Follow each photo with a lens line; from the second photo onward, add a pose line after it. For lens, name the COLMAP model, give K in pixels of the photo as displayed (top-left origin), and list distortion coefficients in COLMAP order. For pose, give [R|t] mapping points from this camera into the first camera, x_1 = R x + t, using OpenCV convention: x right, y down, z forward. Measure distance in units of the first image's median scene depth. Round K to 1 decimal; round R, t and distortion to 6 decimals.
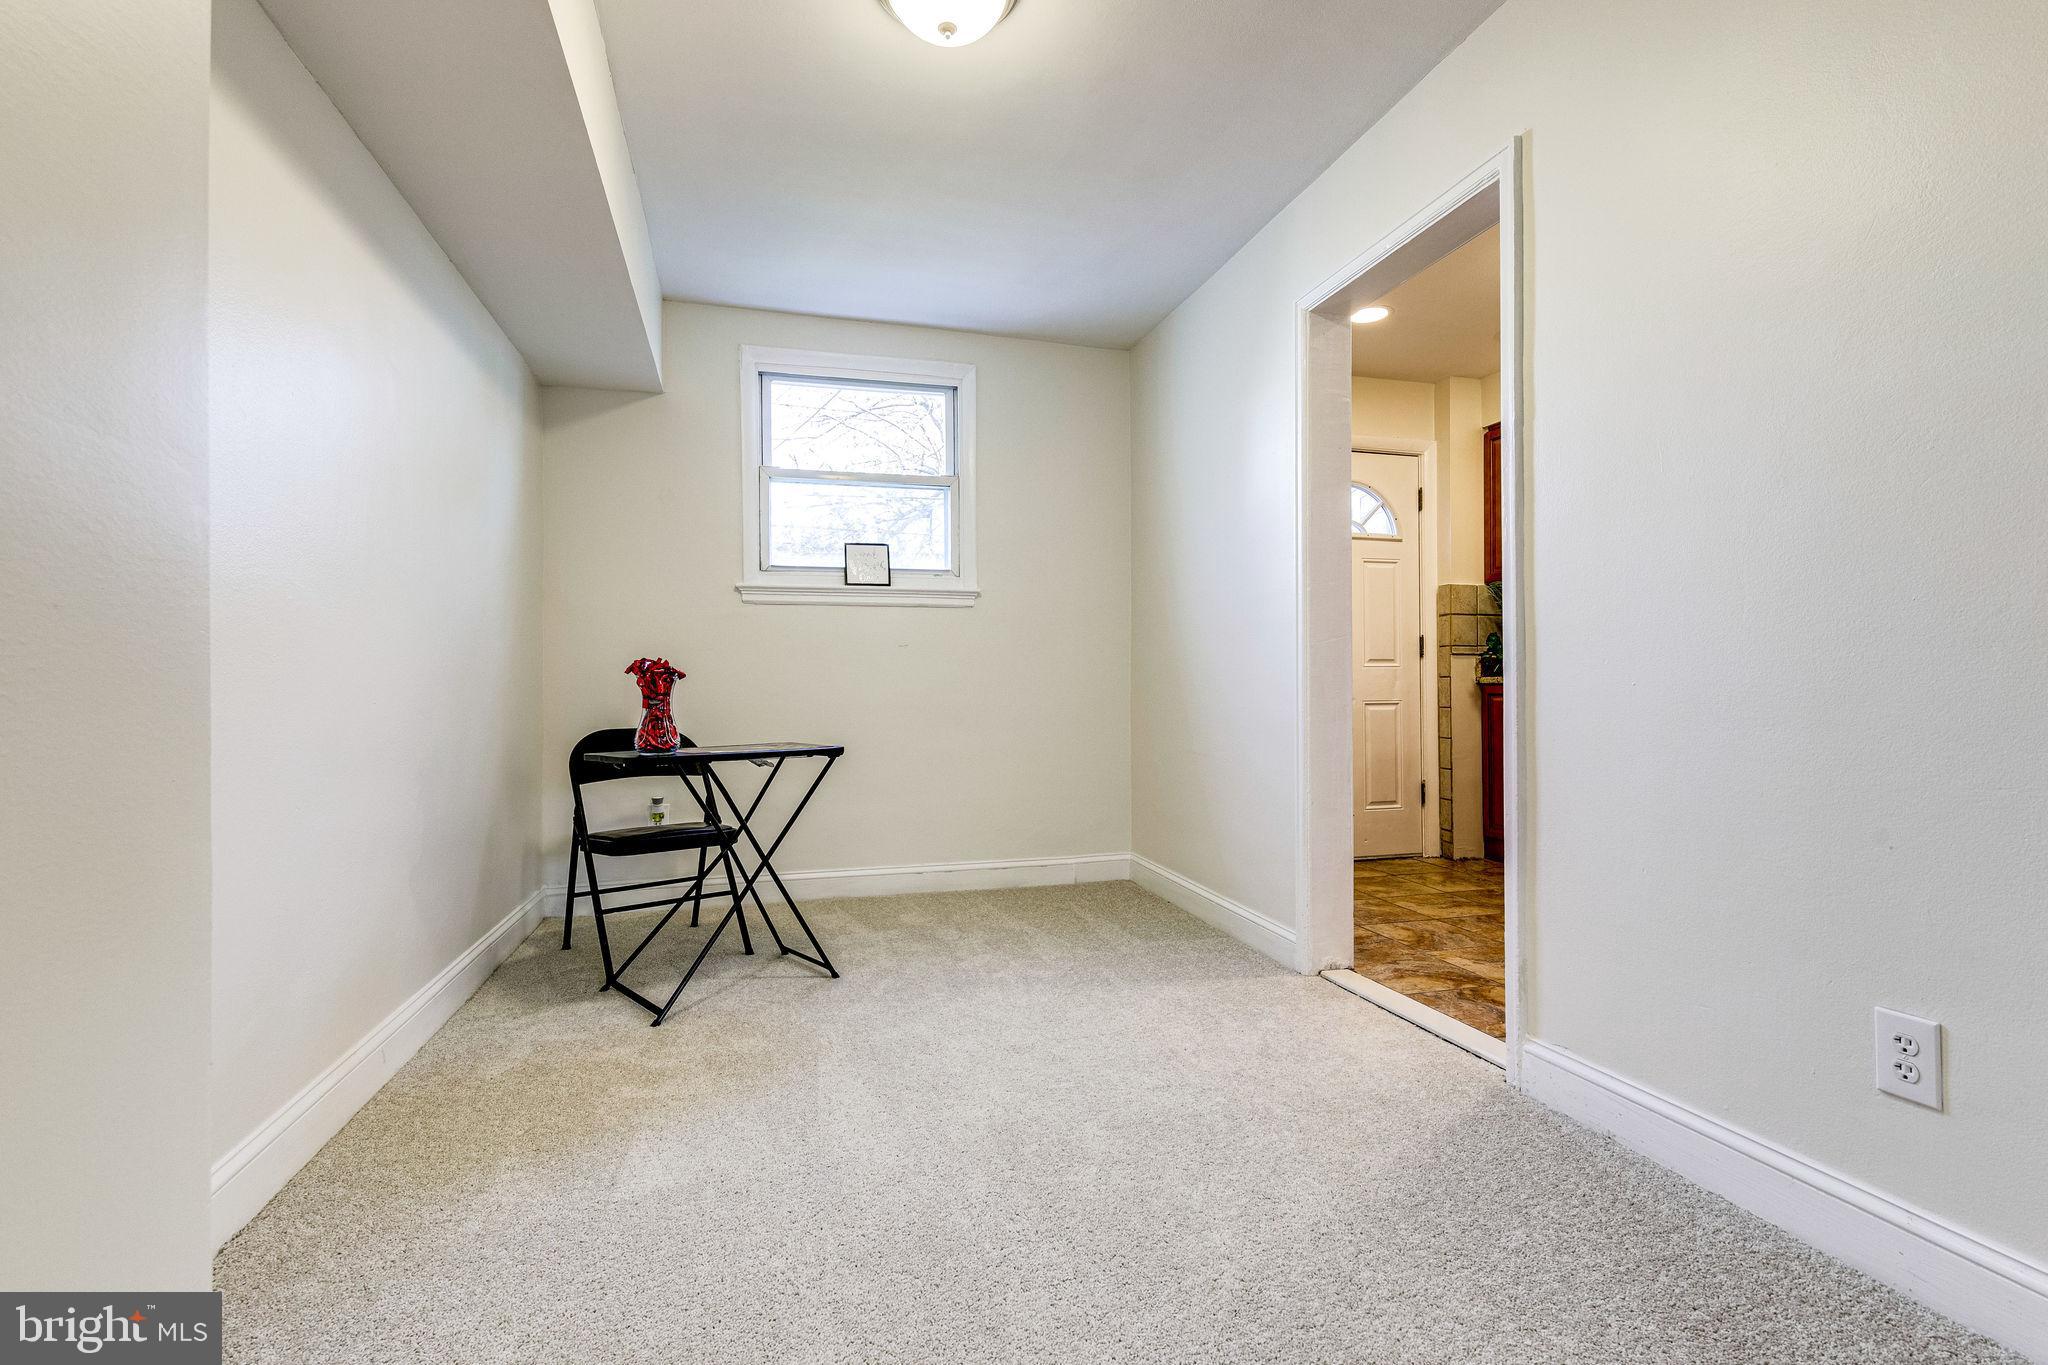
lens RADIAL K [[903.5, 0, 1036.6], [0, 903.5, 684.4], [0, 0, 1]] dist [0.019176, -0.005854]
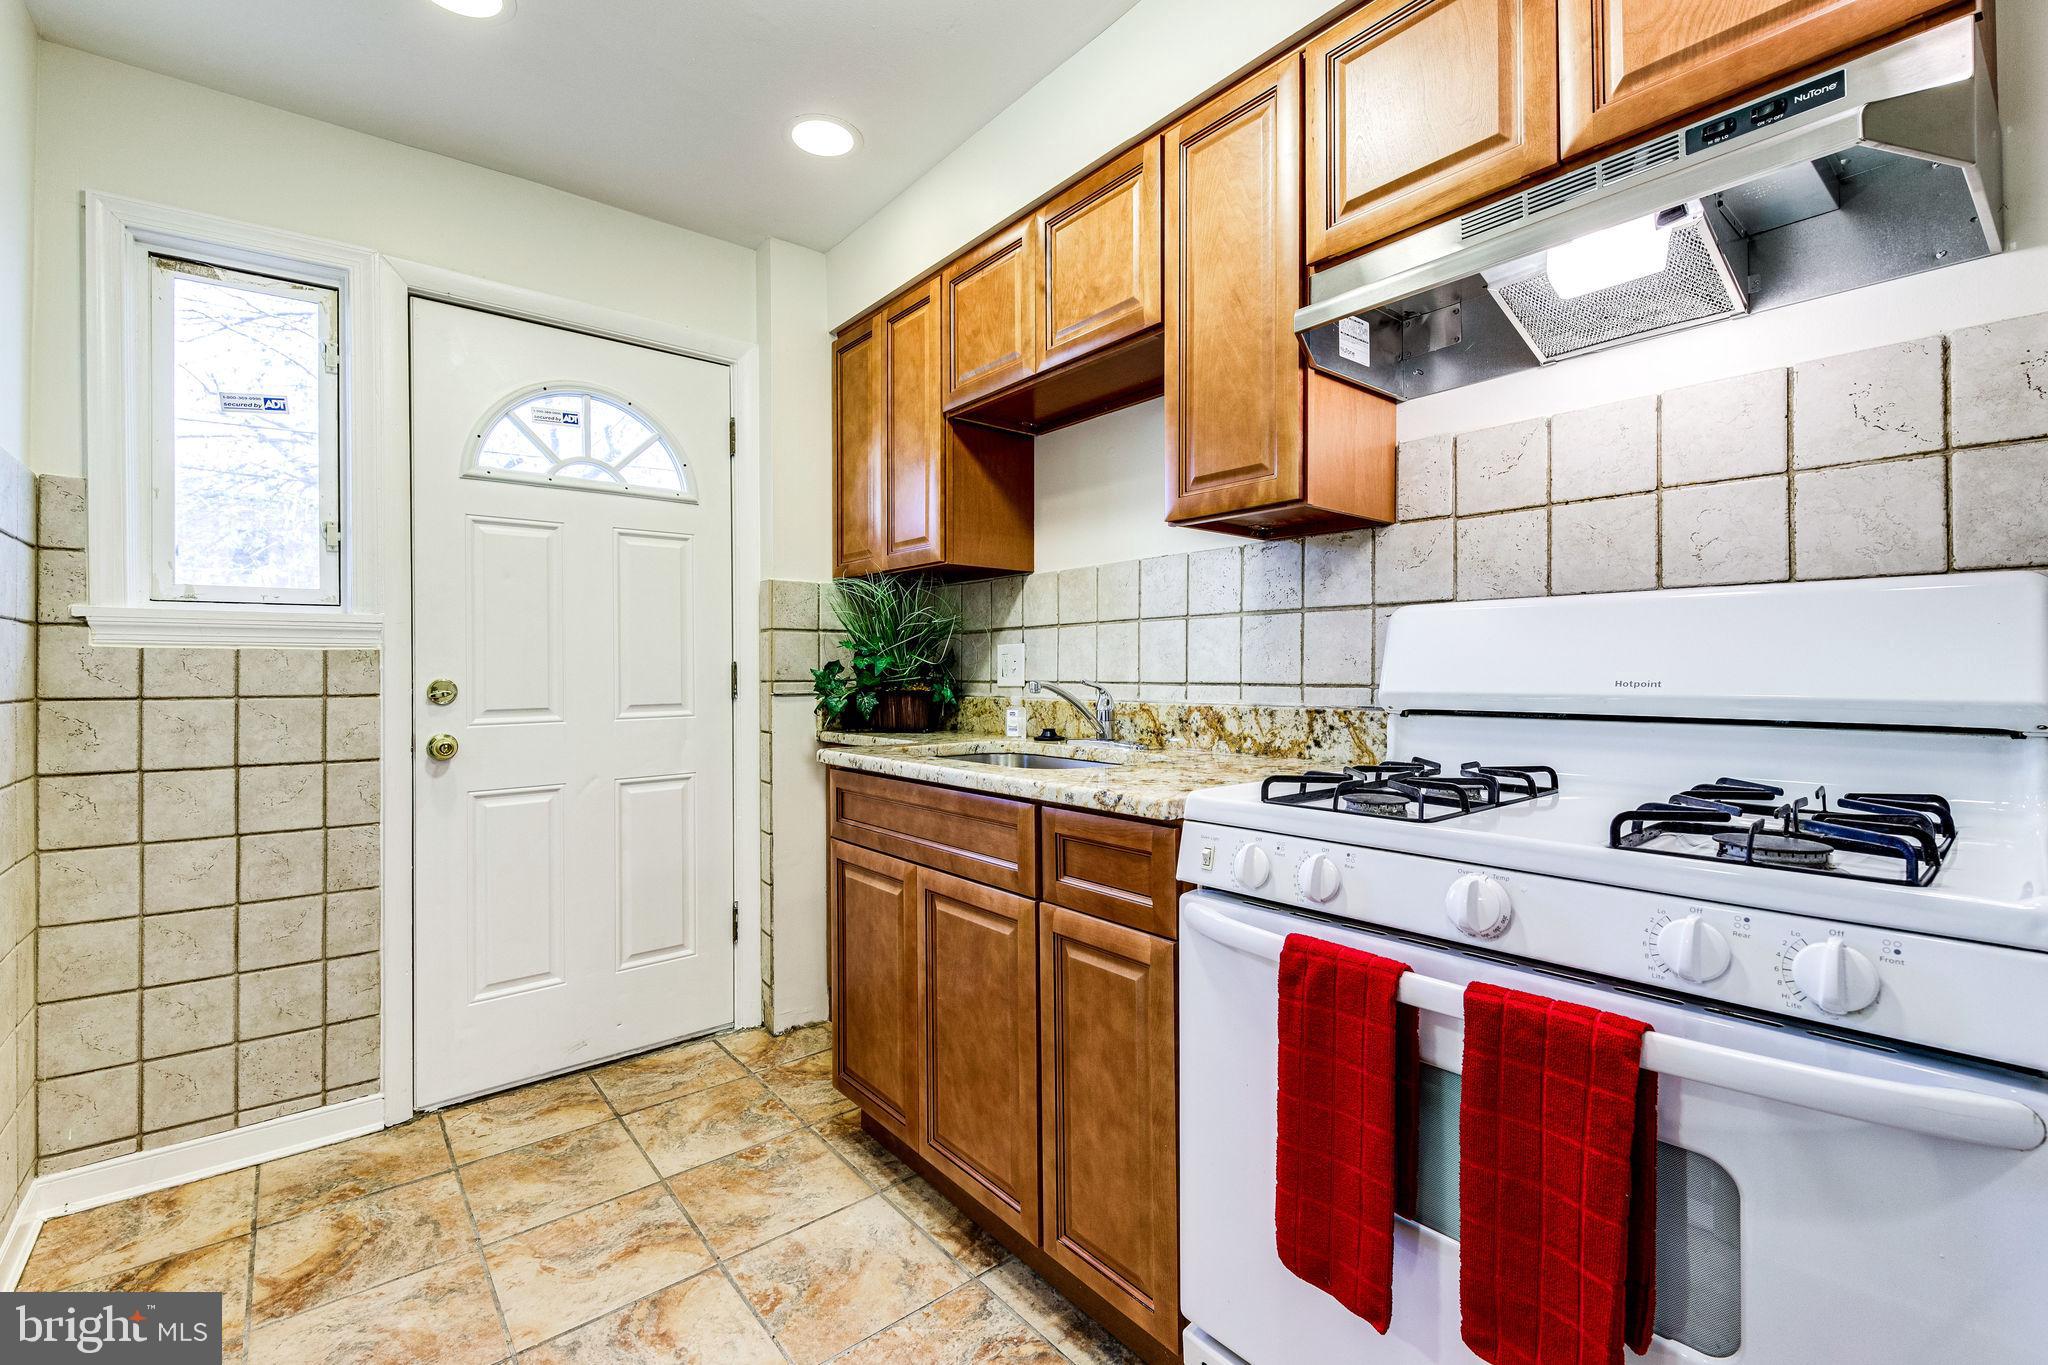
lens RADIAL K [[903.5, 0, 995.8], [0, 903.5, 661.8], [0, 0, 1]] dist [0.019176, -0.005854]
pose [[0.920024, 0.005493, 0.391824, 0.433289], [-0.003569, 0.999978, -0.005639, -0.063702], [-0.391846, 0.003790, 0.920023, 0.467413]]
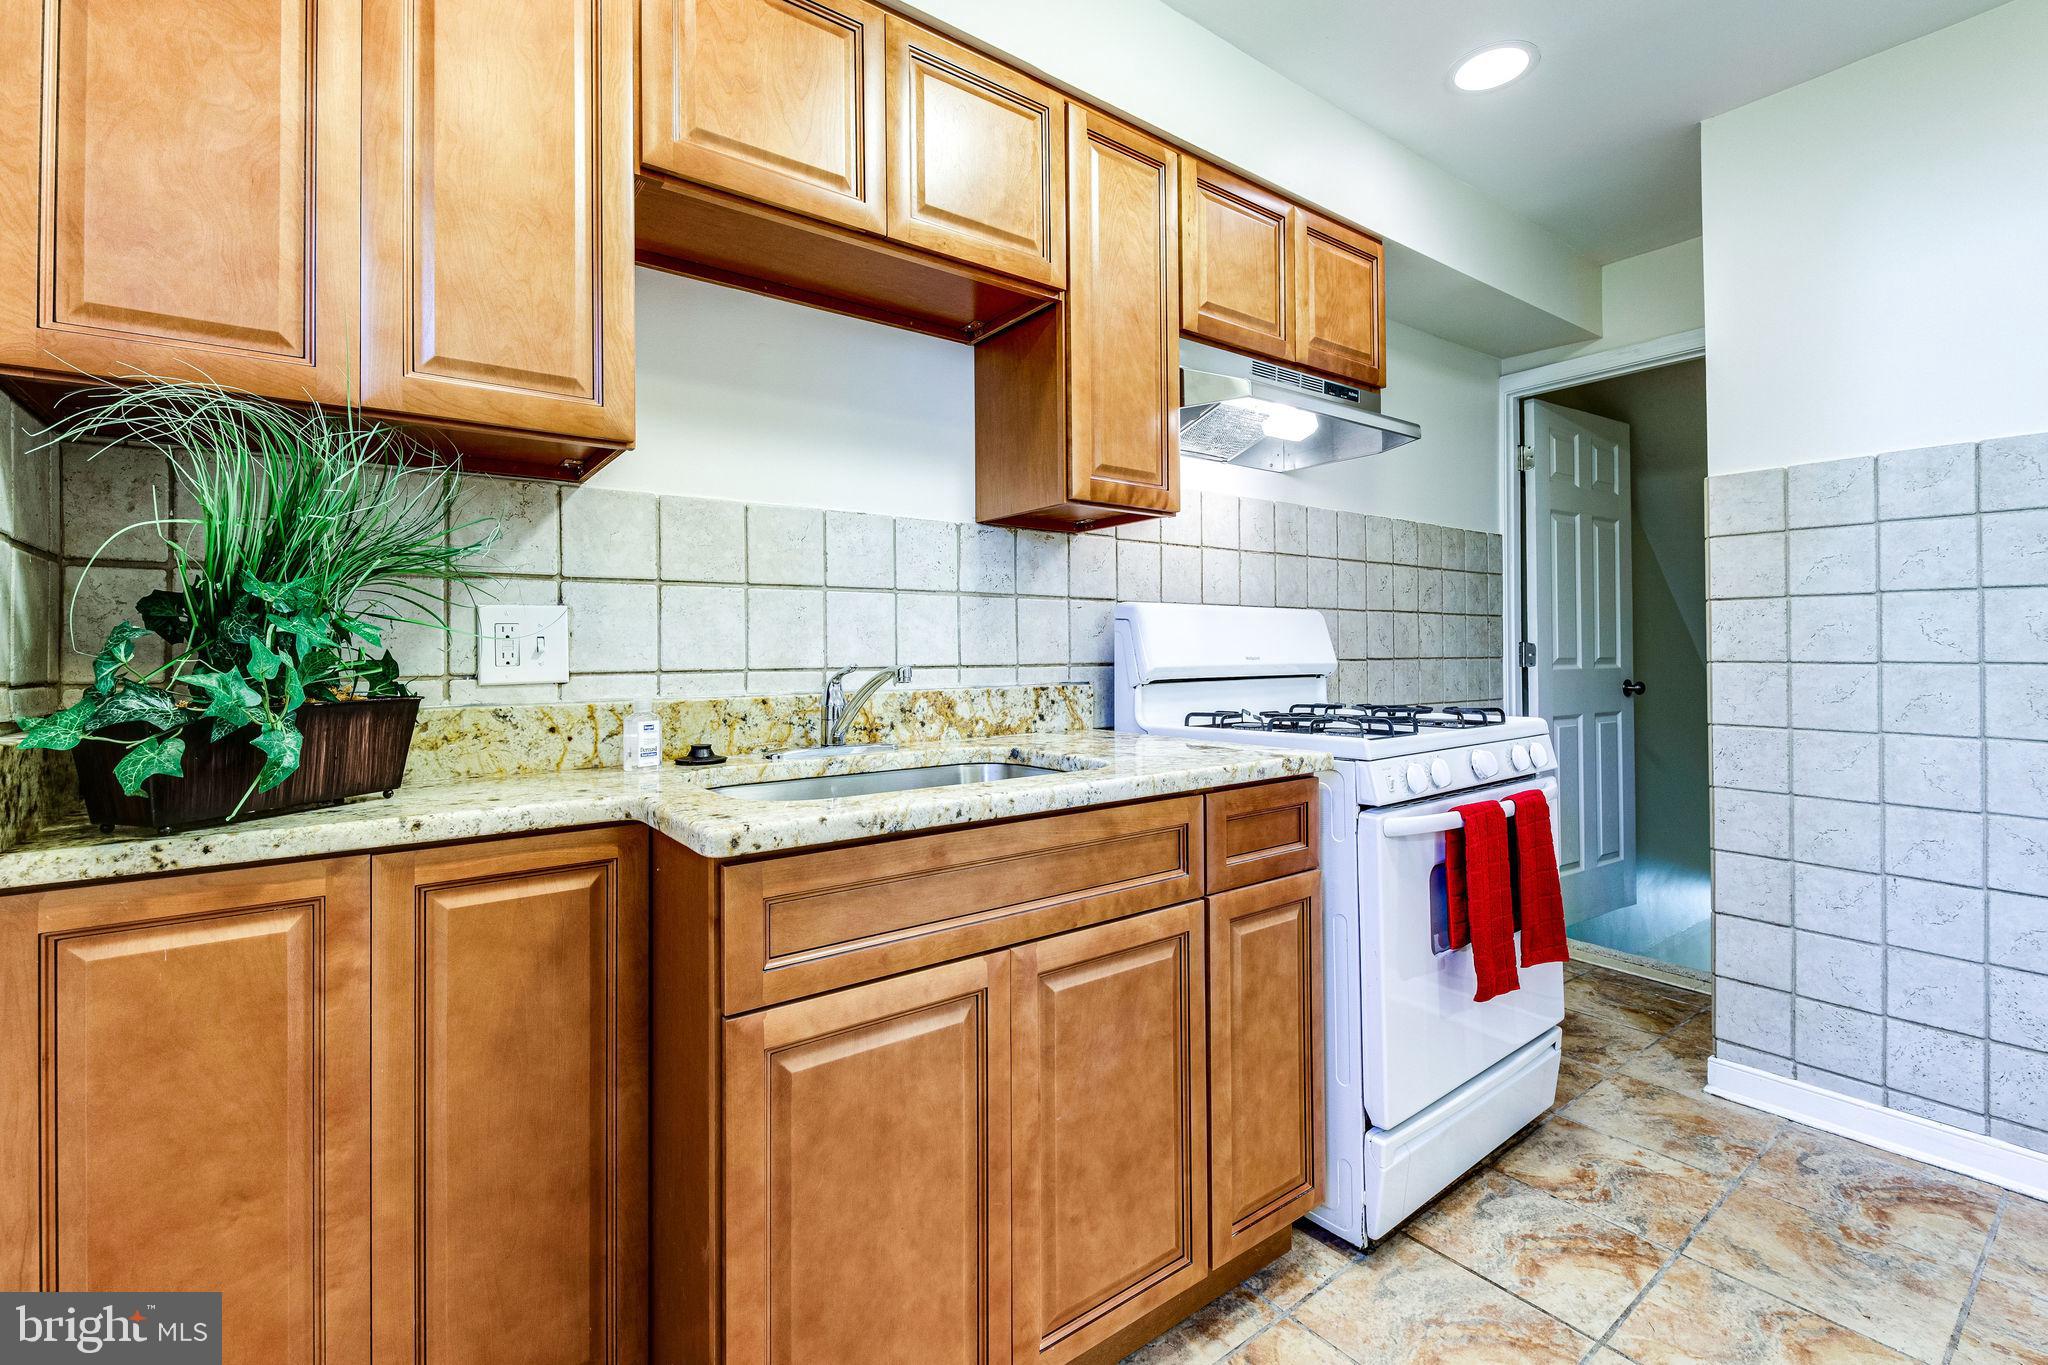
lens RADIAL K [[903.5, 0, 1032.5], [0, 903.5, 639.9], [0, 0, 1]] dist [0.019176, -0.005854]
pose [[-0.382570, 0.020348, 0.923702, 0.284188], [0.003010, 0.999780, -0.020777, -0.058296], [-0.923921, -0.005168, -0.382547, 1.060343]]
